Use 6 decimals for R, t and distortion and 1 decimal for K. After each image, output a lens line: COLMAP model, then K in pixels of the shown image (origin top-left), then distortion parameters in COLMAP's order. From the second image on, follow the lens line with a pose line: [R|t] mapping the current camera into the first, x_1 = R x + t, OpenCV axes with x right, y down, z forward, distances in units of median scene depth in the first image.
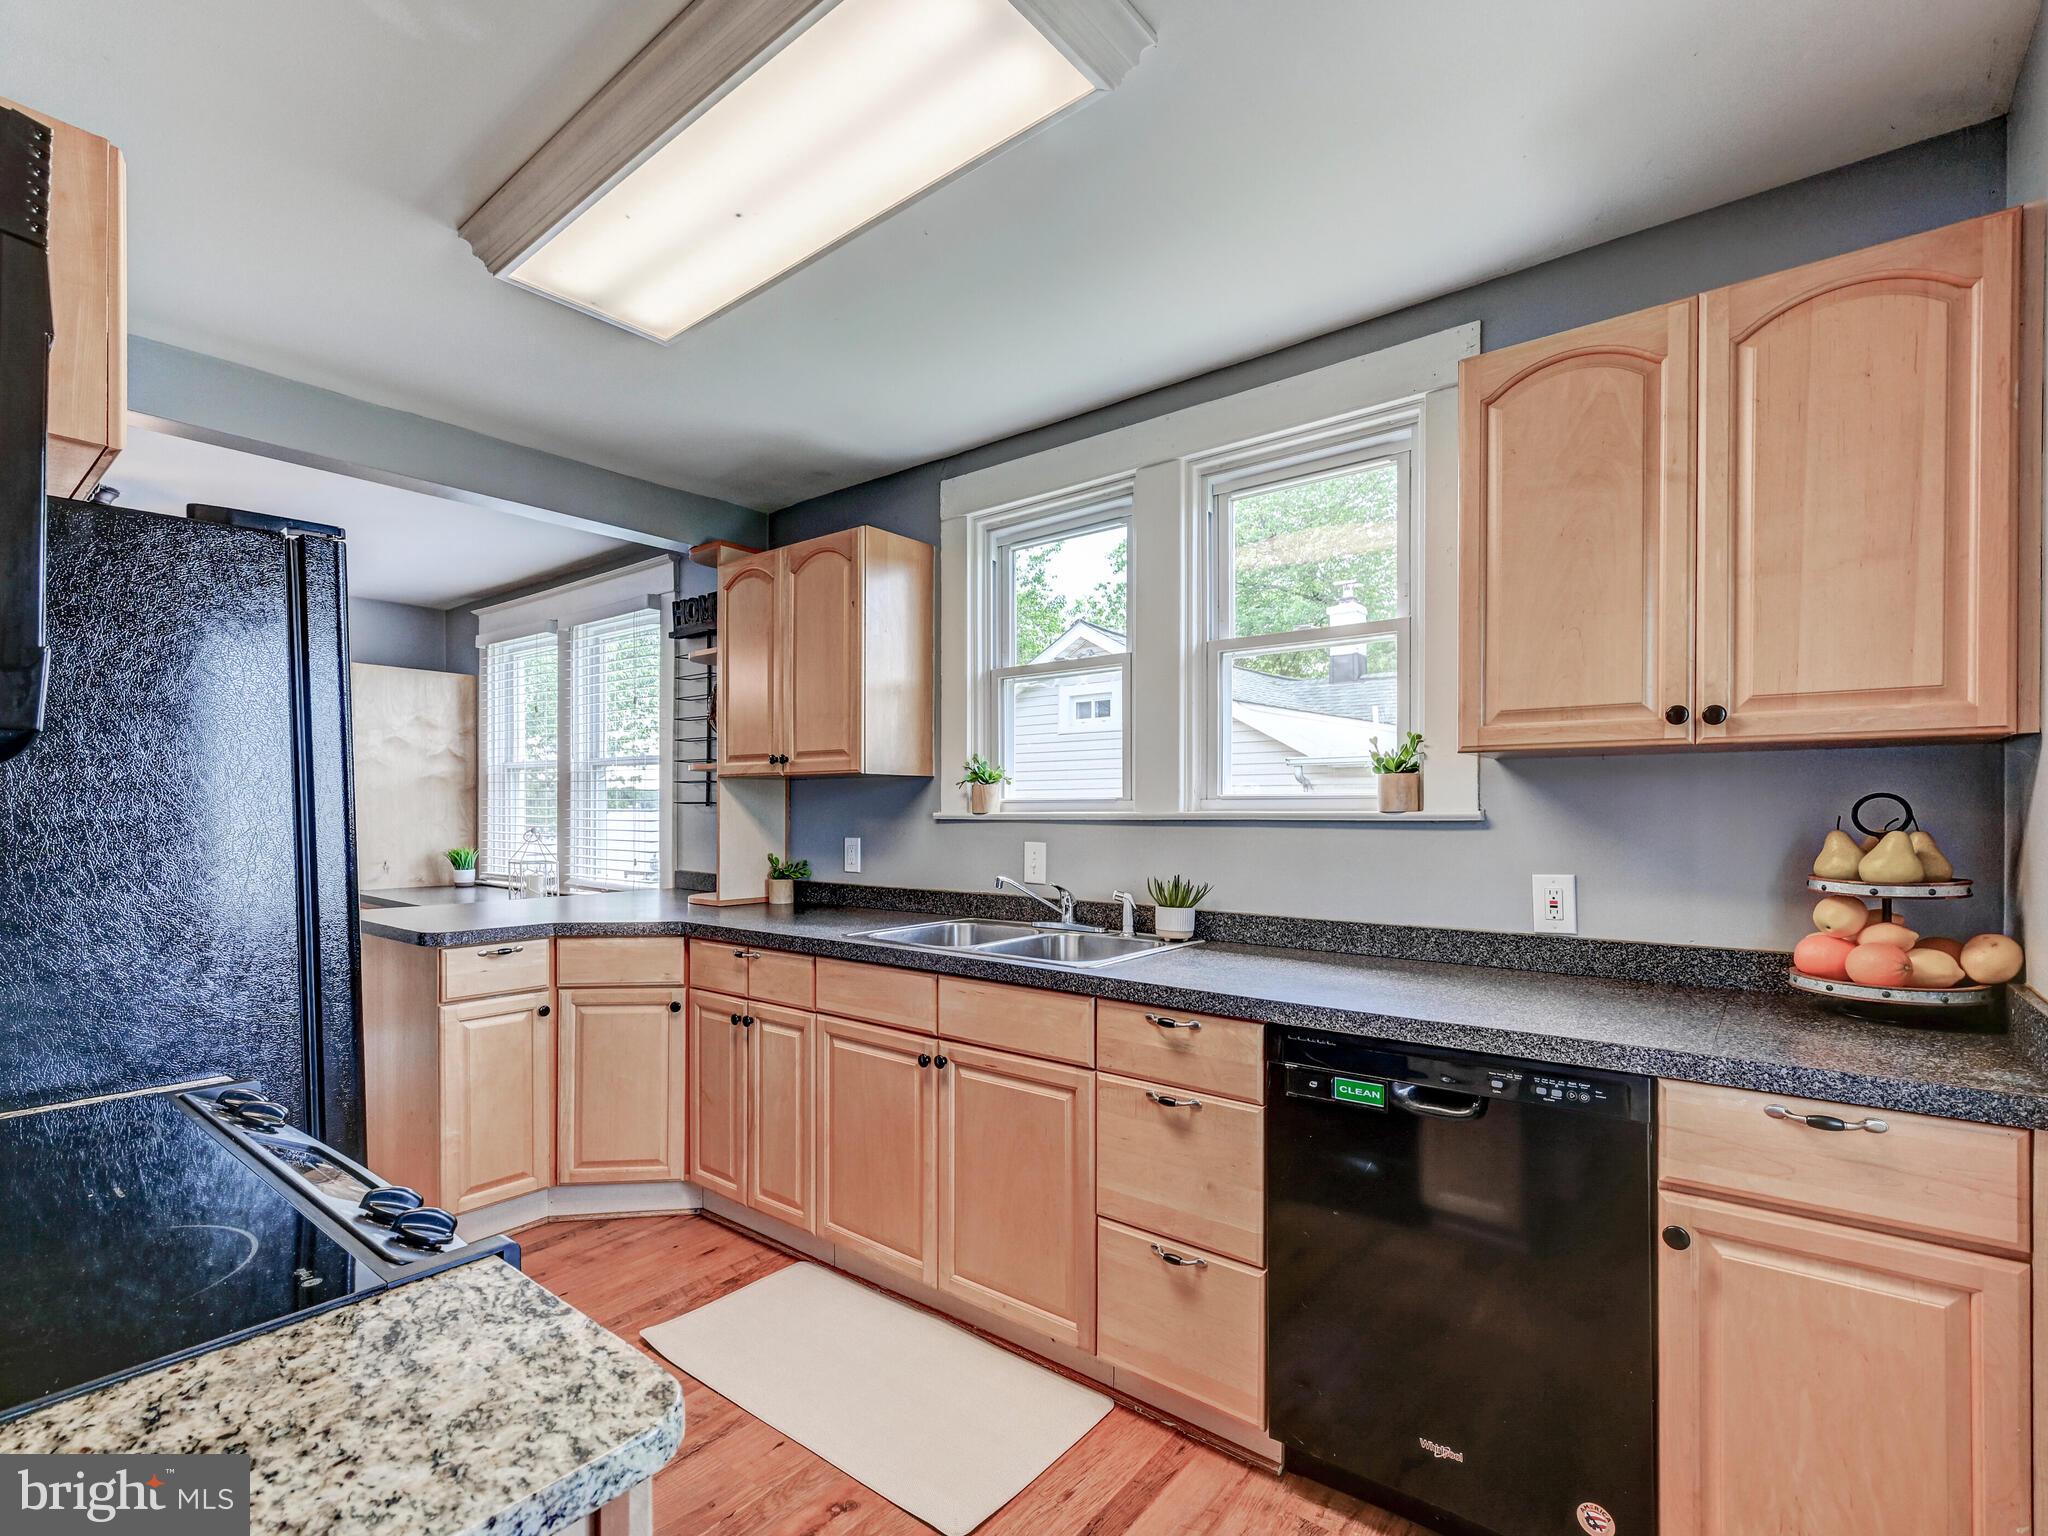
lens RADIAL K [[958.9, 0, 1024.4], [0, 958.9, 815.9], [0, 0, 1]] dist [-0.000130, -0.000077]
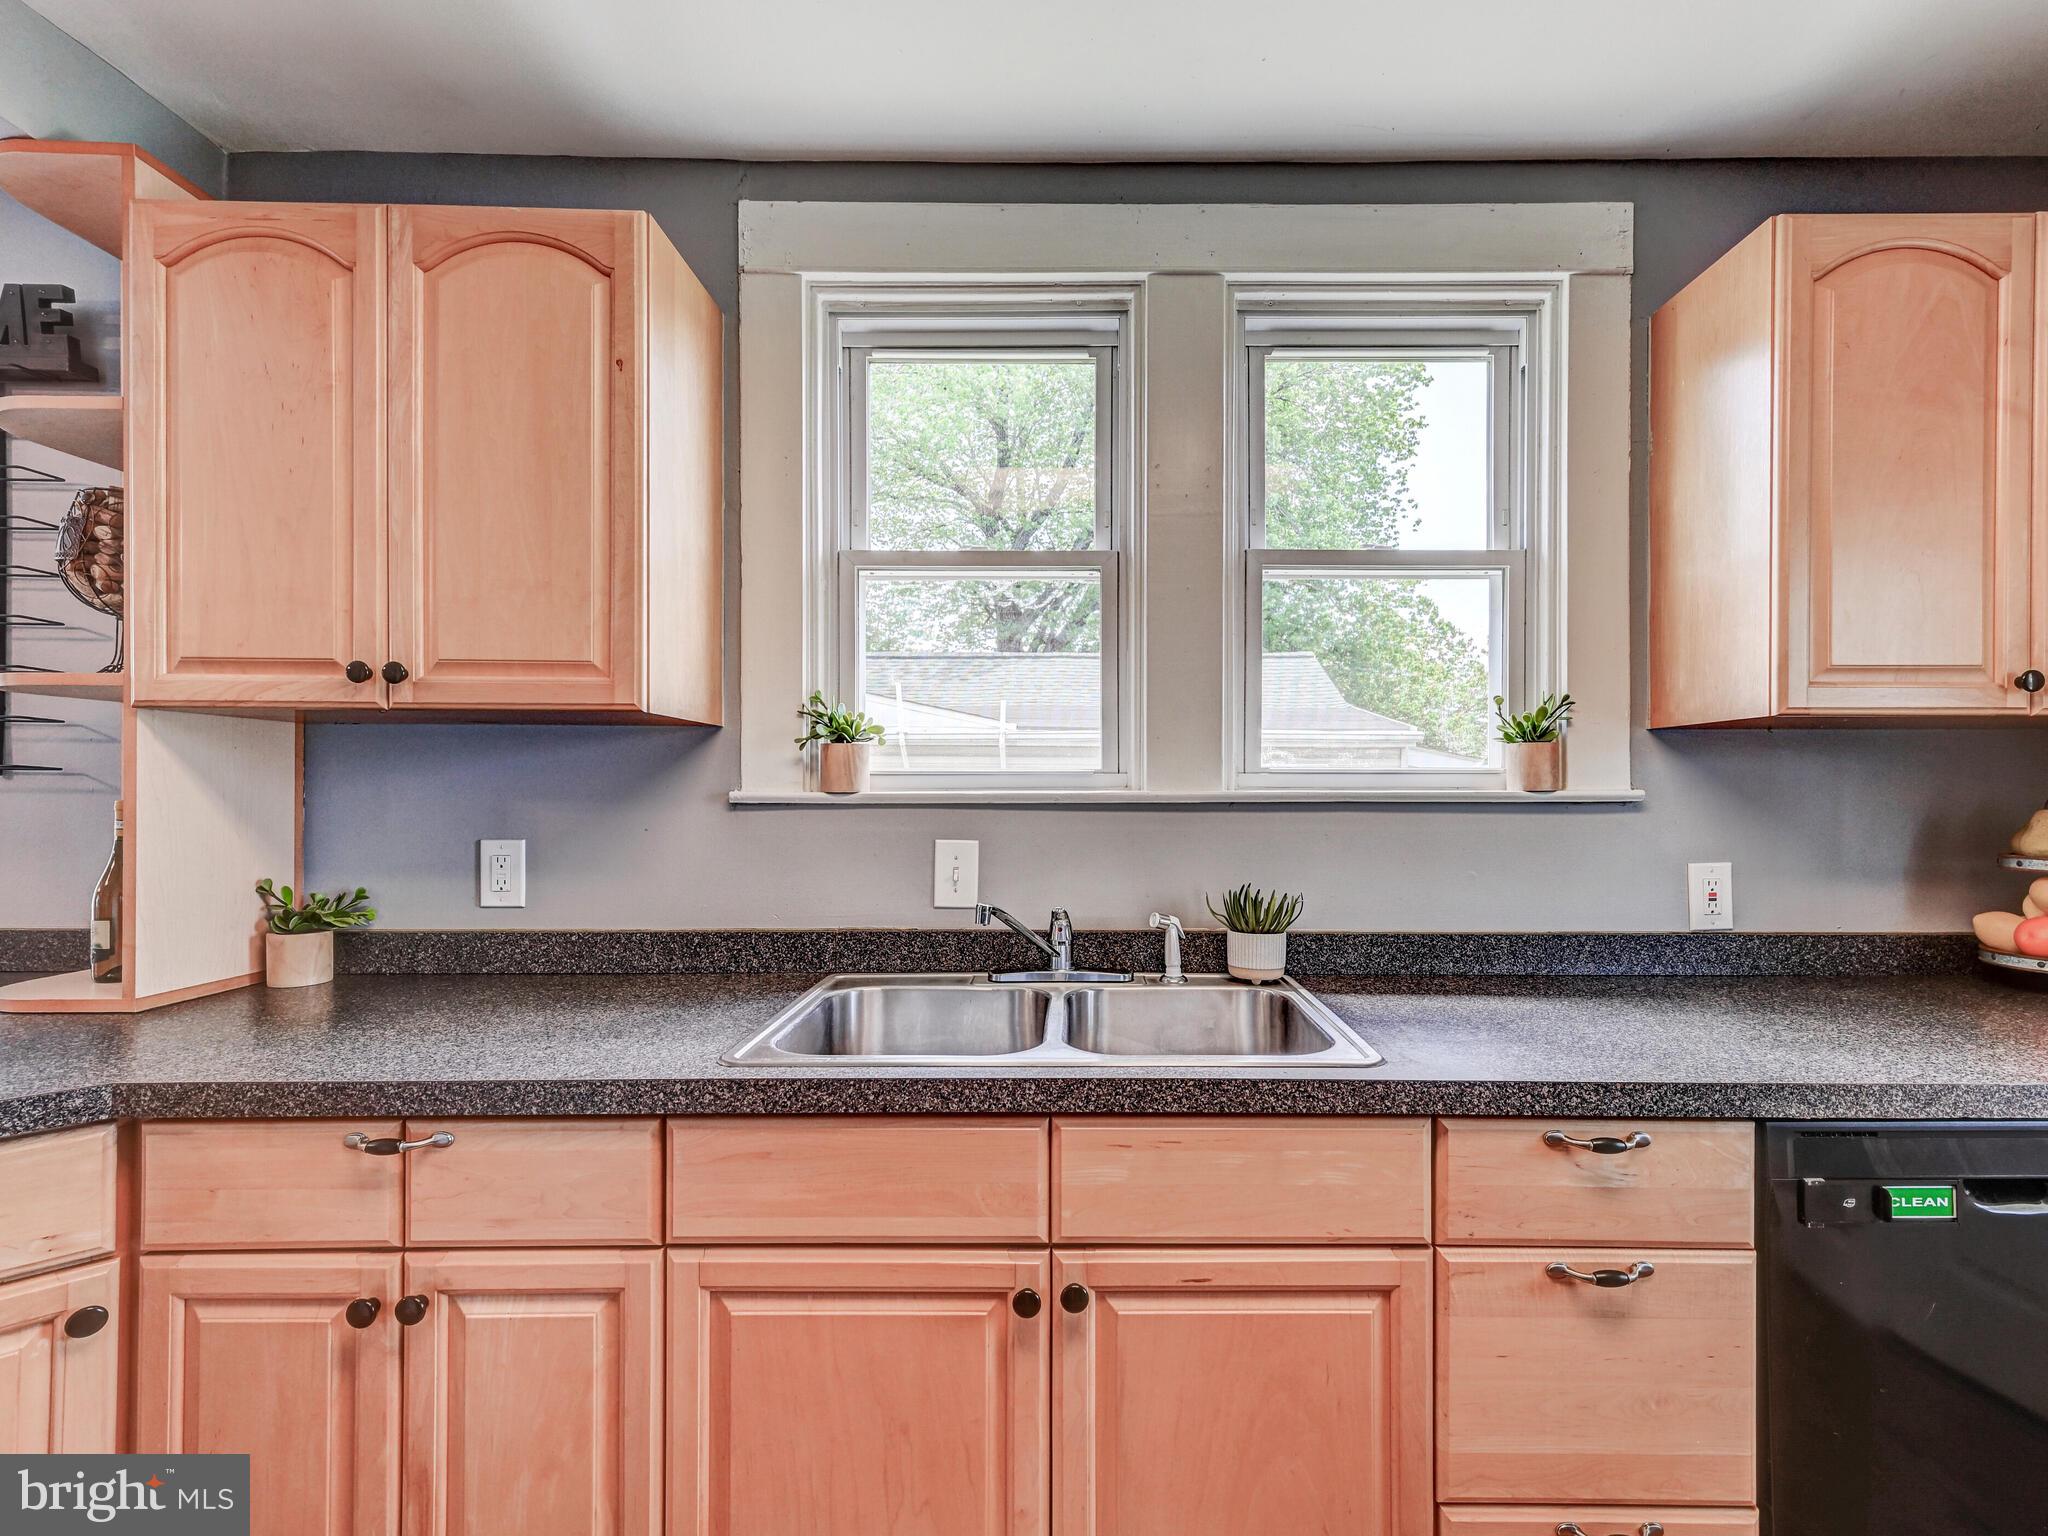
lens RADIAL K [[914.8, 0, 1028.3], [0, 914.8, 793.9], [0, 0, 1]] dist [0.007917, 0.000644]
pose [[0.773976, 0.000720, 0.633214, -0.359875], [0.001498, 0.999994, -0.002969, -0.000072], [-0.633213, 0.003247, 0.773971, 0.580676]]
